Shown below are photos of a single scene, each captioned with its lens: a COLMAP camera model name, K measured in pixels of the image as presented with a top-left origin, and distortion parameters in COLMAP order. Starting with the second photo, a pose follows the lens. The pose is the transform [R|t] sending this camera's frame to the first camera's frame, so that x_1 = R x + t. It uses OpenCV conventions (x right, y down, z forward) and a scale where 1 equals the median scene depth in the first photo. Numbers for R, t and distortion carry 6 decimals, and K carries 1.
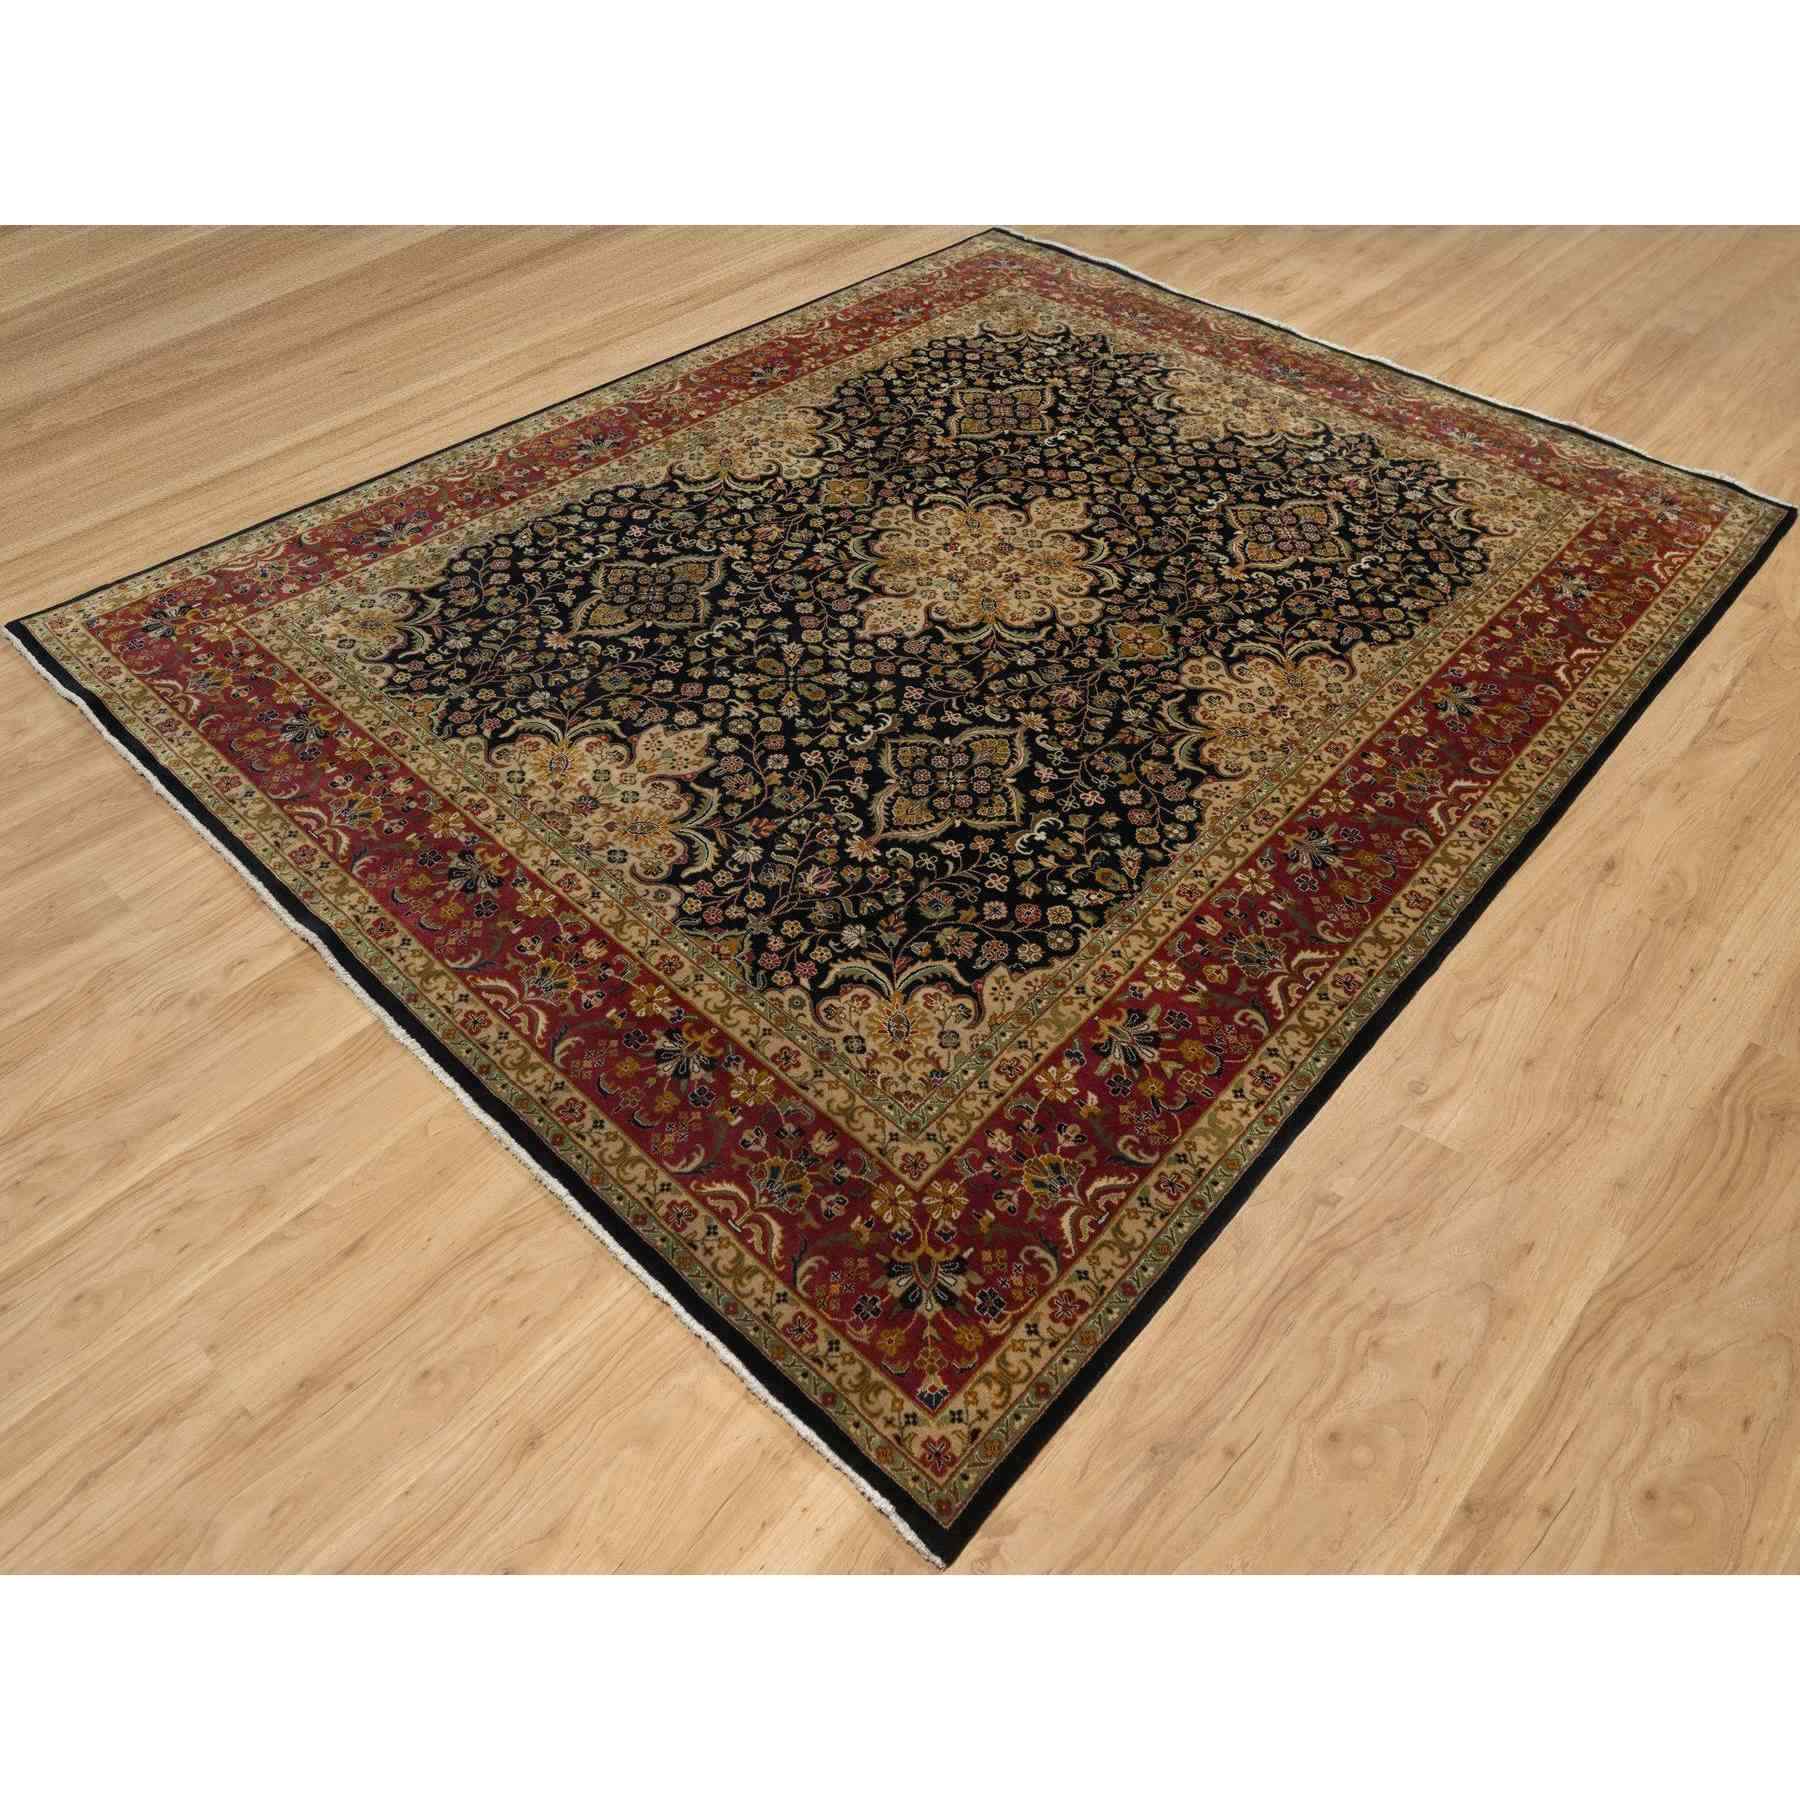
lens RADIAL K [[1171.1, 0, 900.0], [0, 1171.1, 900.0], [0, 0, 1]] dist [-0.002646, 0.001004]
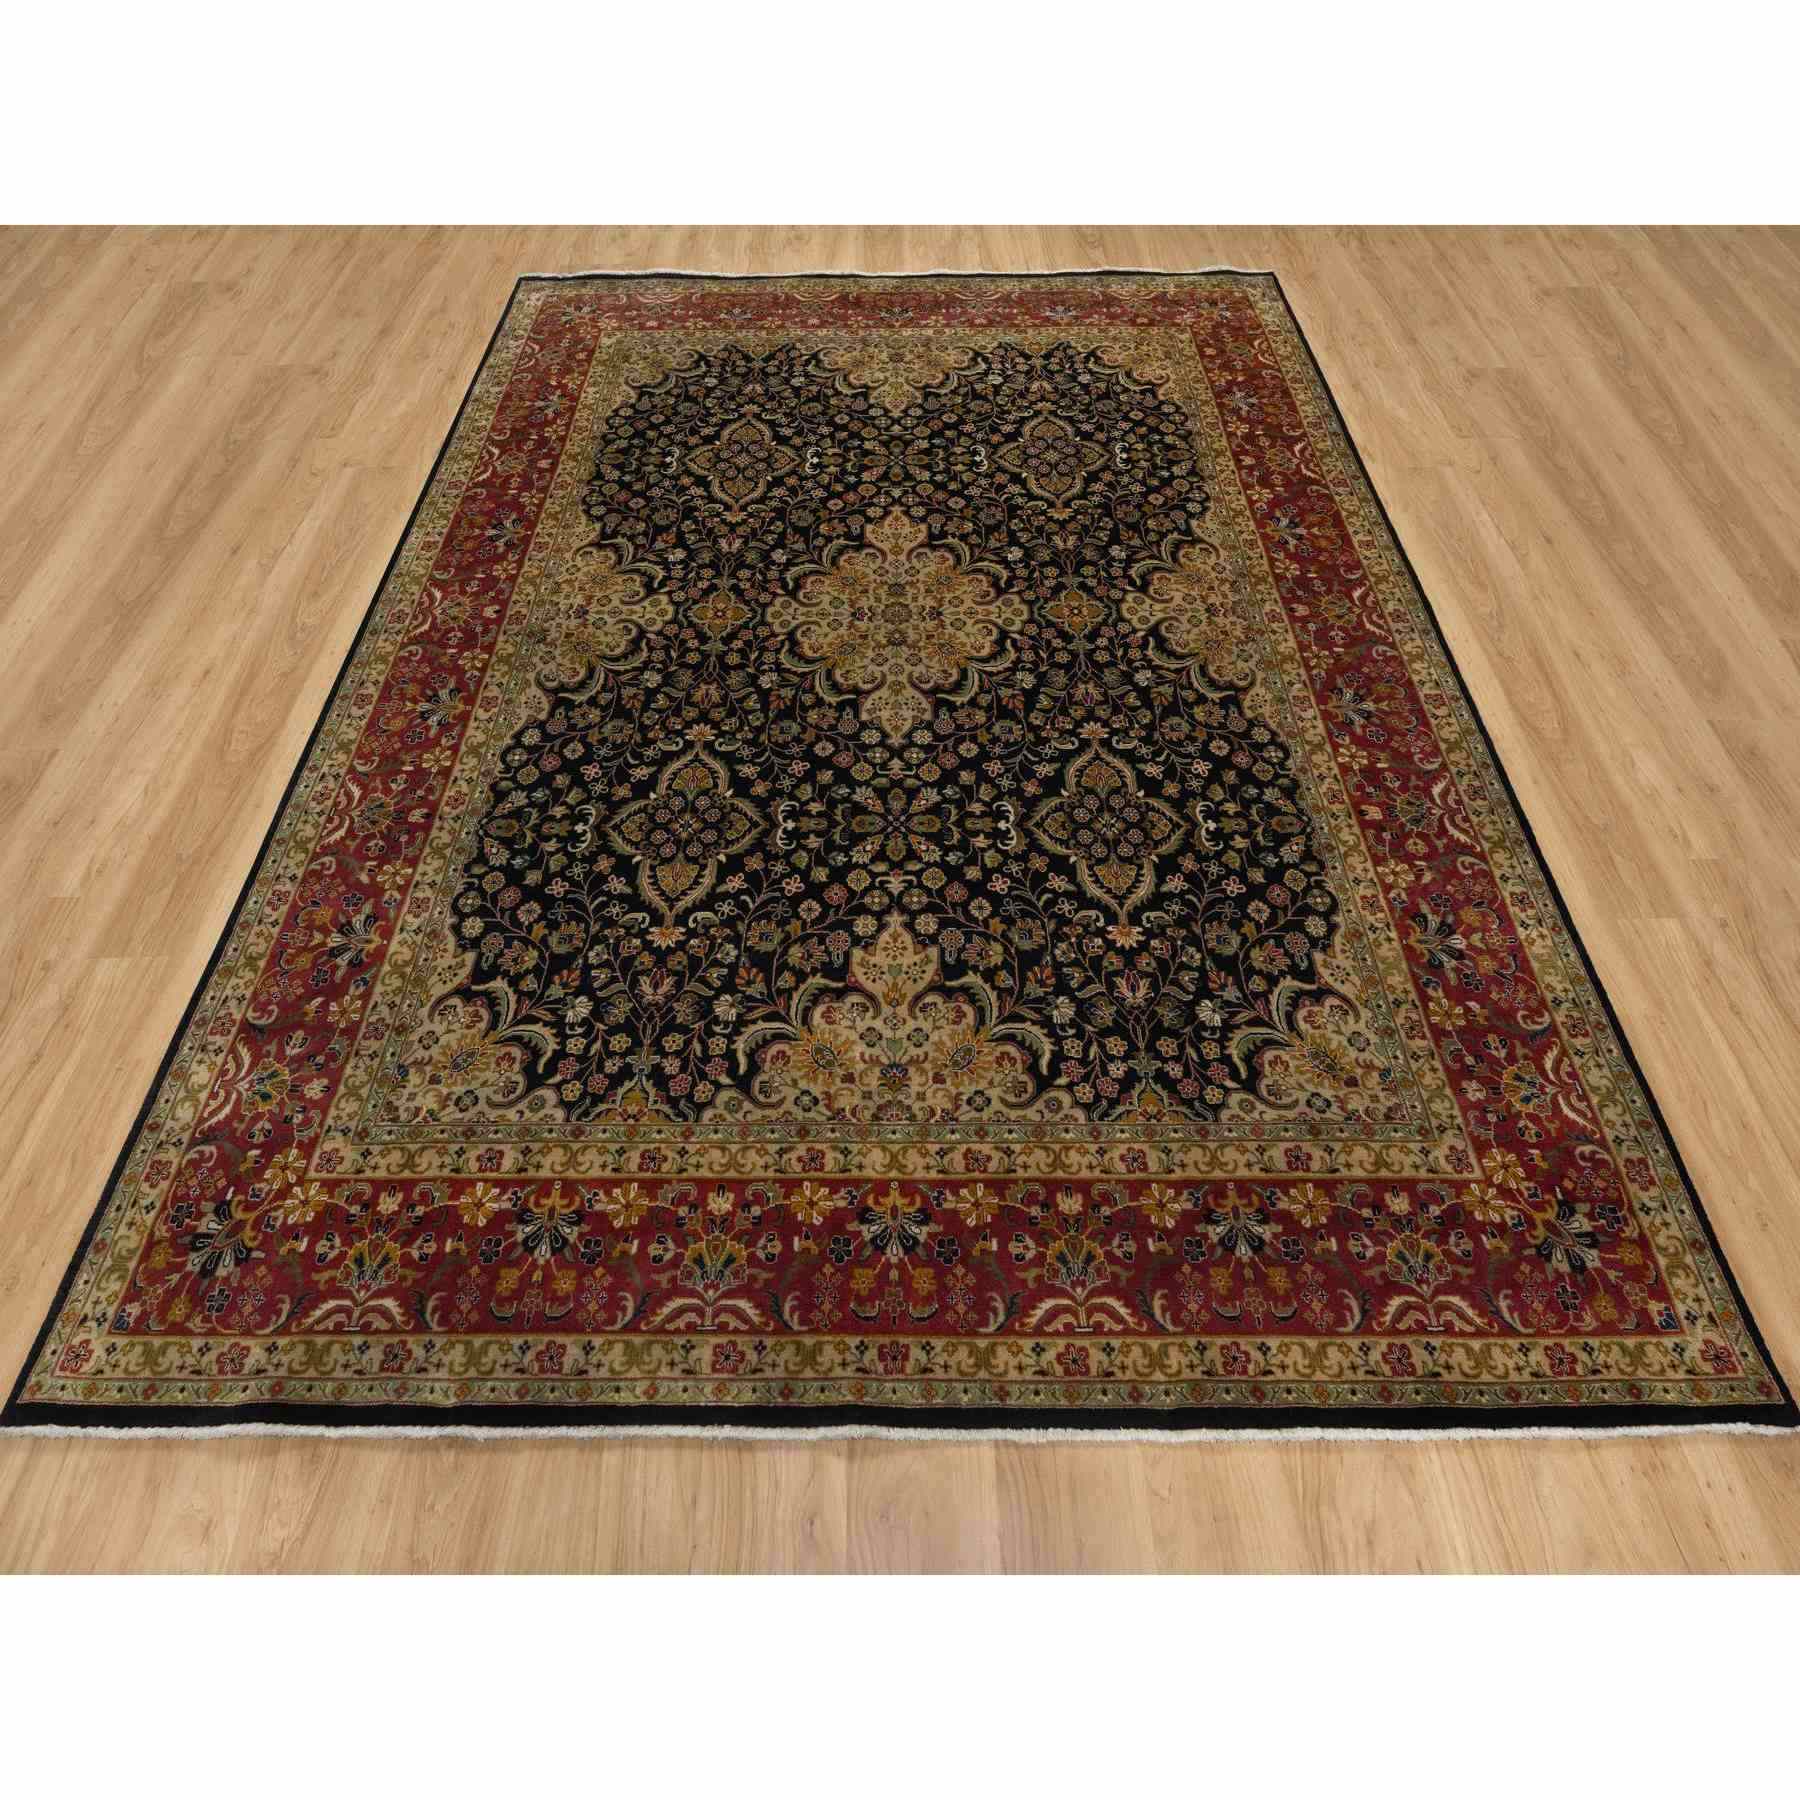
lens RADIAL K [[1071.0, 0, 900.0], [0, 1071.0, 900.0], [0, 0, 1]] dist [0.000362, 0.000917]
pose [[0.745350, -0.553793, 0.371168, -0.436011], [0.520367, 0.831296, 0.195358, -0.304547], [-0.416739, 0.047533, 0.907783, 0.258516]]
